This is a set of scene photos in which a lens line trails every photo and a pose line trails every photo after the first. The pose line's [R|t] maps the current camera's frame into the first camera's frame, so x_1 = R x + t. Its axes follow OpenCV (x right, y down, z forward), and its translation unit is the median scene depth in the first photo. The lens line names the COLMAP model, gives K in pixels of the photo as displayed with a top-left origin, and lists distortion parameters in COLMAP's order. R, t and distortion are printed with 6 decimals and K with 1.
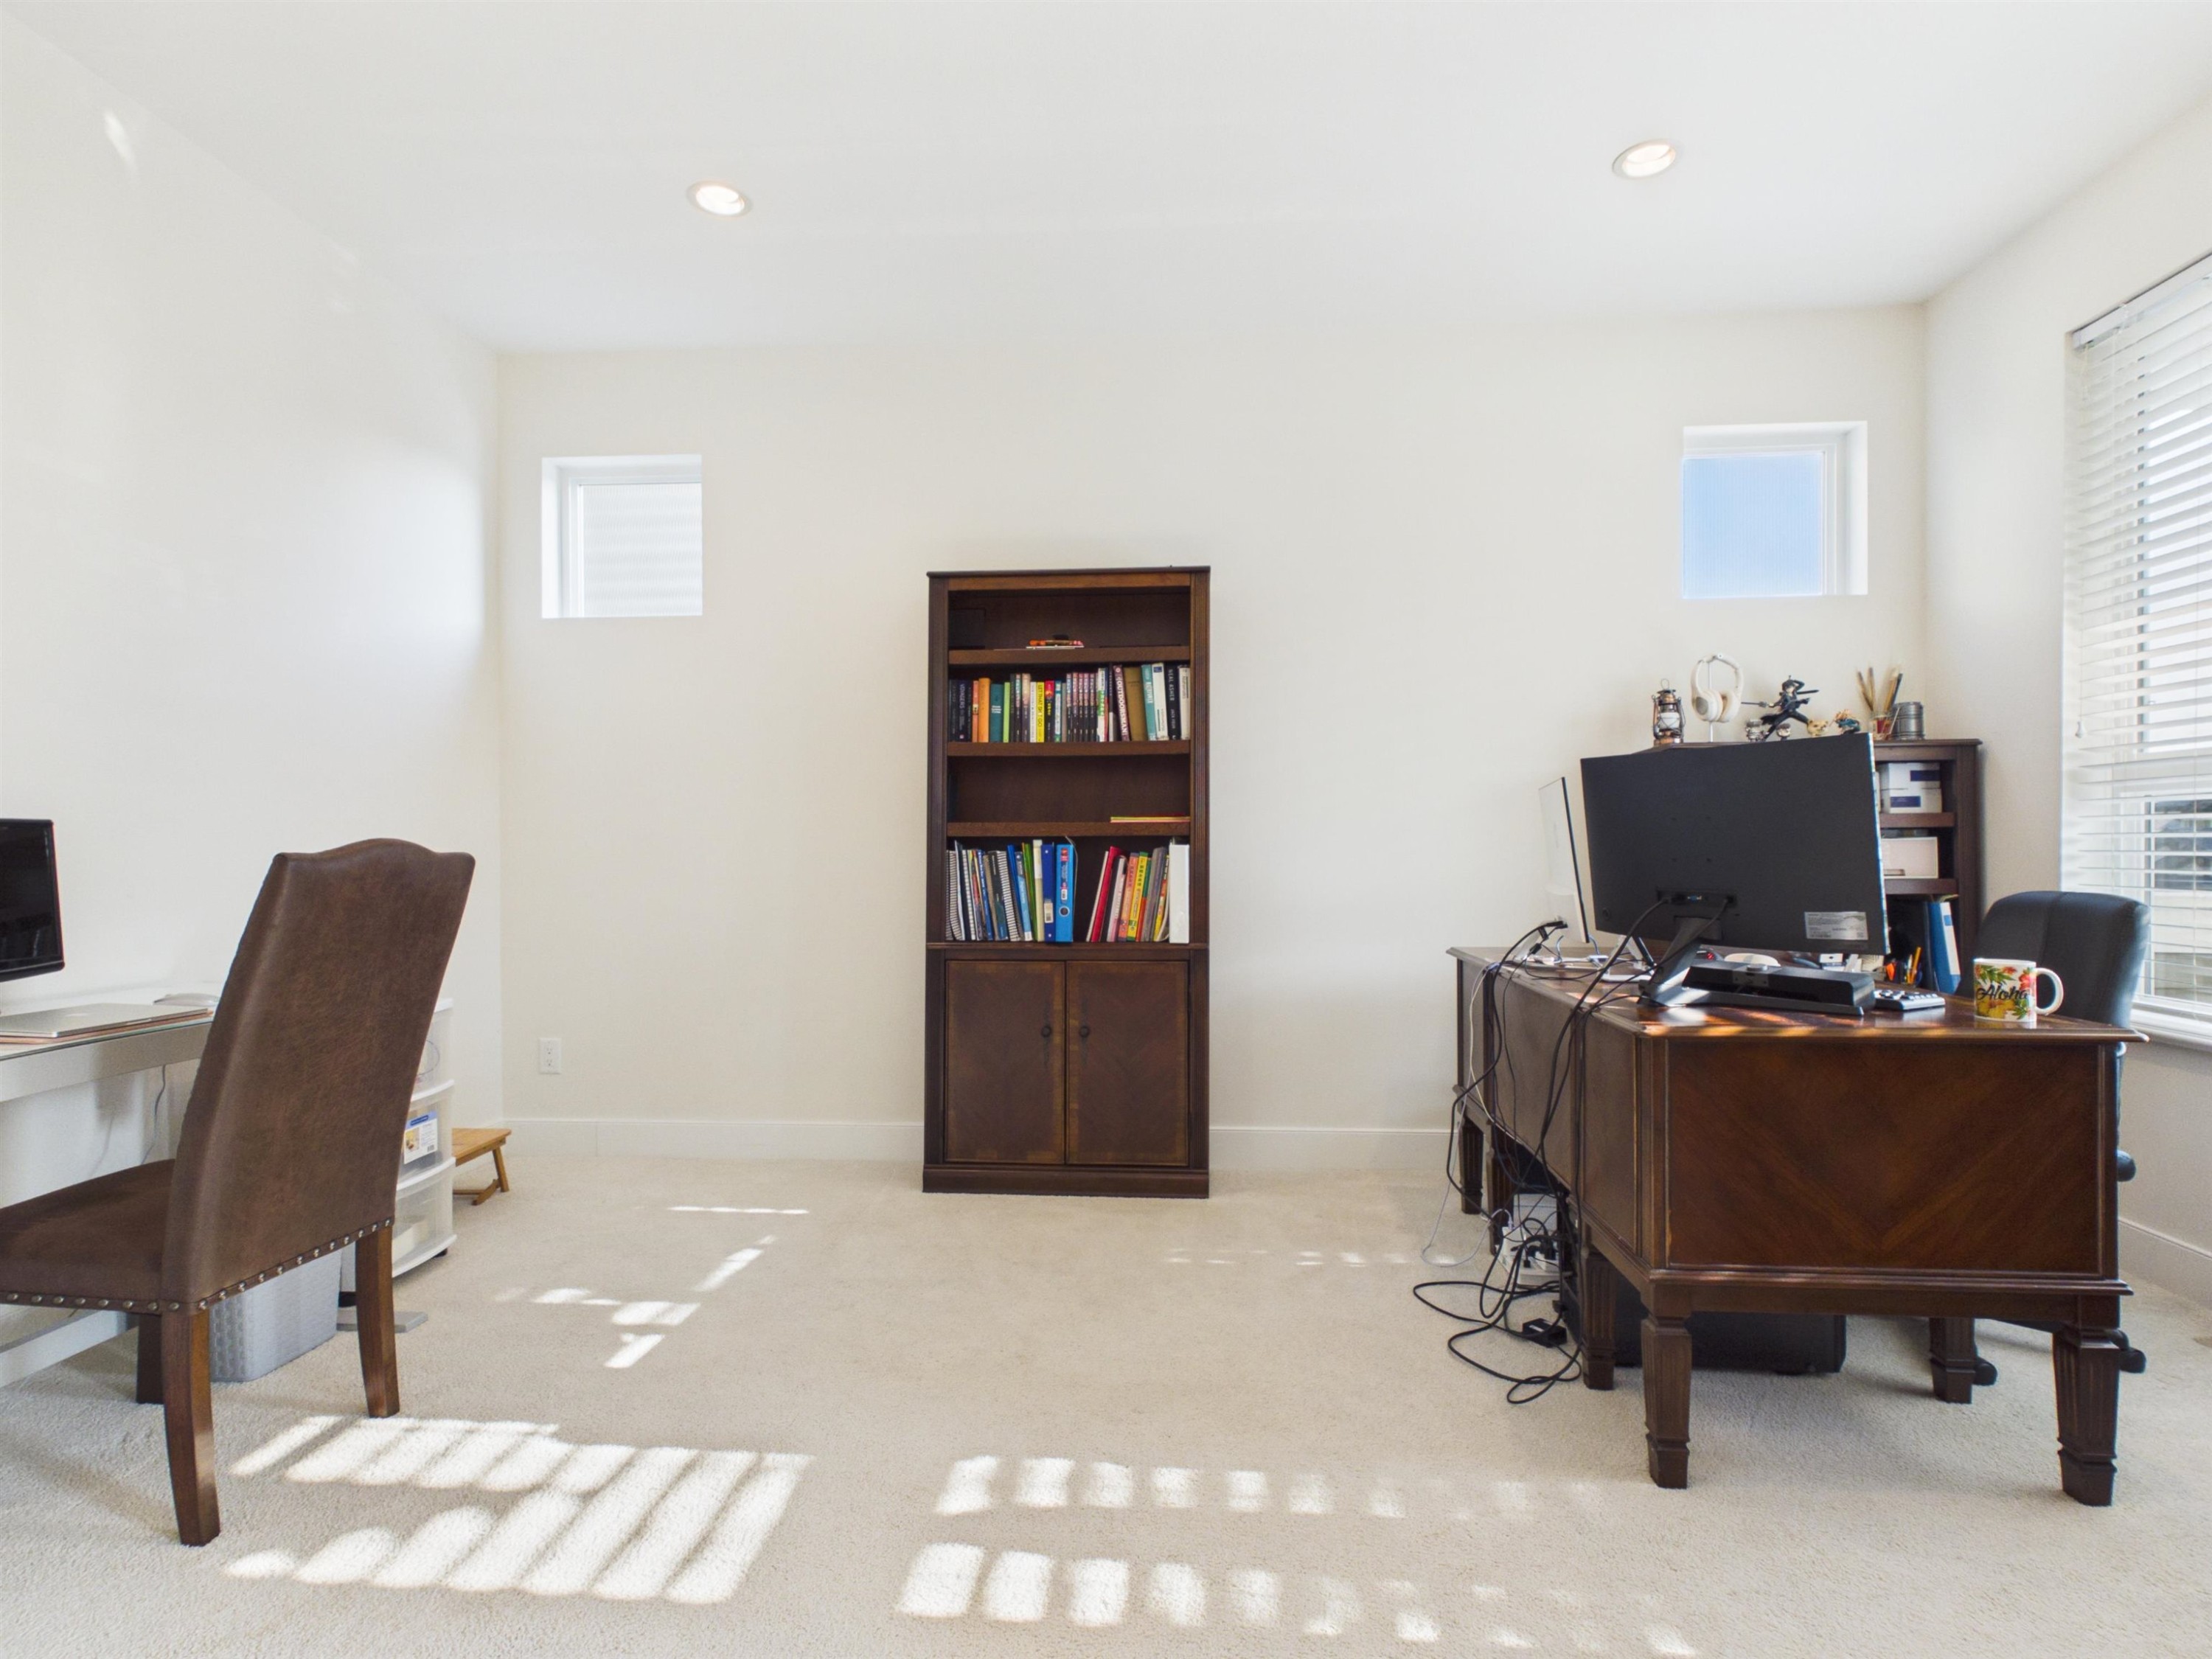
lens RADIAL K [[1161.5, 0, 1106.5], [0, 1161.5, 871.1], [0, 0, 1]] dist [0.000687, 0.000057]
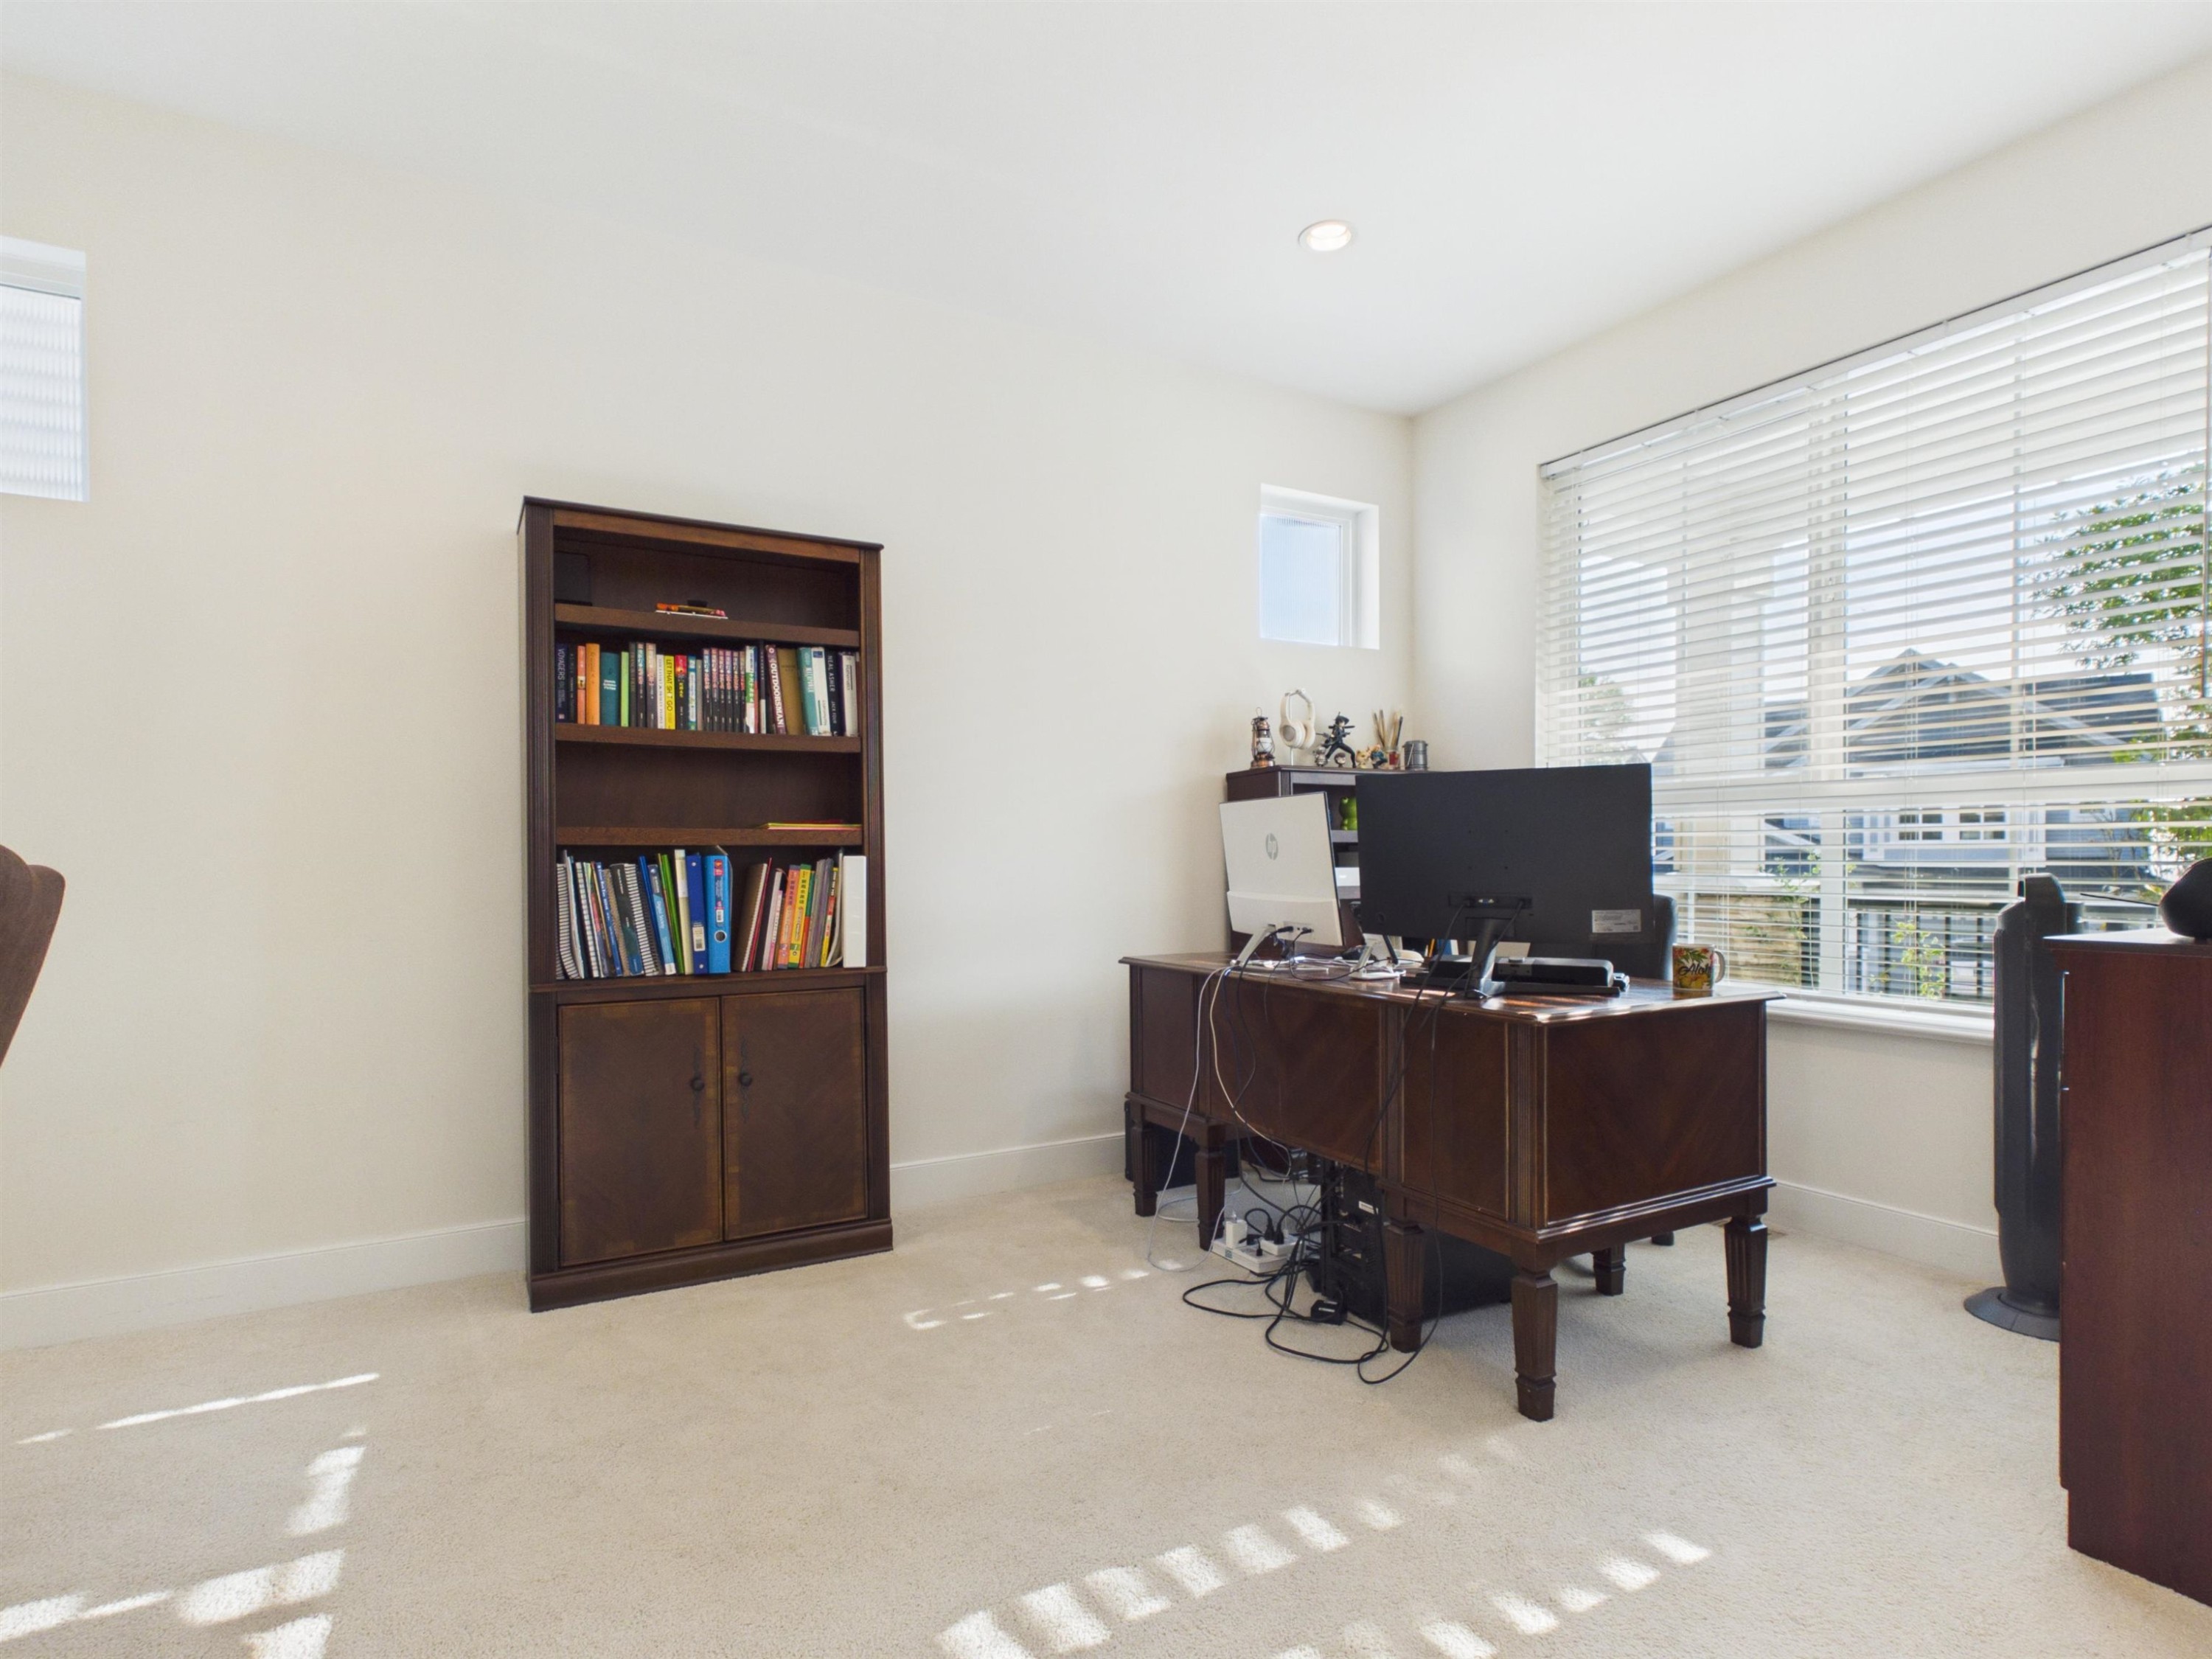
lens RADIAL K [[1162.0, 0, 1104.6], [0, 1162.0, 886.7], [0, 0, 1]] dist [-0.001626, -0.001148]
pose [[0.829312, -0.014381, 0.558601, -0.267288], [0.013298, 0.999894, 0.006001, -0.001910], [-0.558628, 0.002452, 0.829415, 0.159512]]
